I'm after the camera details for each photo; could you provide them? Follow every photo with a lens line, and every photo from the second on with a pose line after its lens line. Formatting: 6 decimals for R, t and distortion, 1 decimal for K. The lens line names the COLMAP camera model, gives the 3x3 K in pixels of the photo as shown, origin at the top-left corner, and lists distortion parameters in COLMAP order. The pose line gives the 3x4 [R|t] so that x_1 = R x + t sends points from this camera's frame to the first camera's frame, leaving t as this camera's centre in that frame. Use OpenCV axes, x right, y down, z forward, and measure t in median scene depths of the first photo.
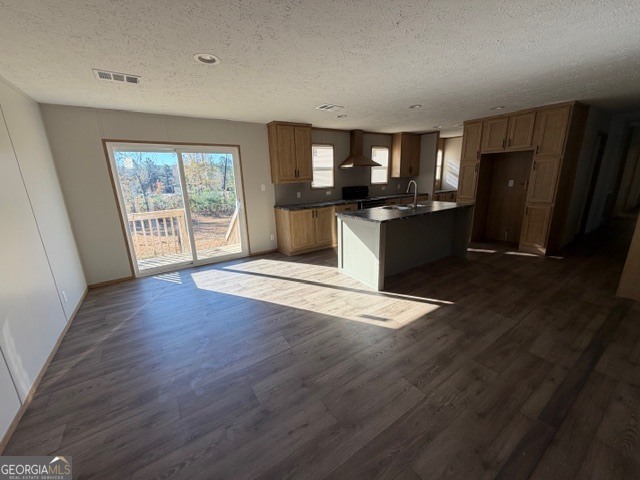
lens RADIAL K [[256.8, 0, 316.2], [0, 256.8, 241.0], [0, 0, 1]] dist [0.009775, -0.000111]
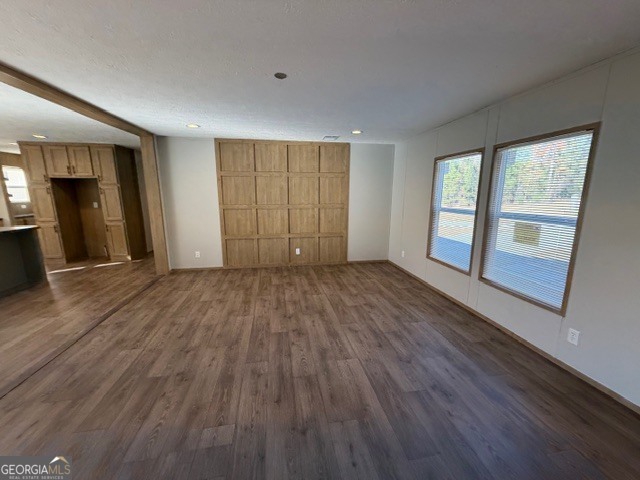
lens RADIAL K [[256.8, 0, 319.0], [0, 256.8, 239.8], [0, 0, 1]] dist [0.009775, -0.000111]
pose [[0.399091, -0.137663, 0.906518, 0.106407], [0.213898, 0.975365, 0.053951, 0.077059], [-0.891613, 0.172371, 0.418705, -0.341446]]
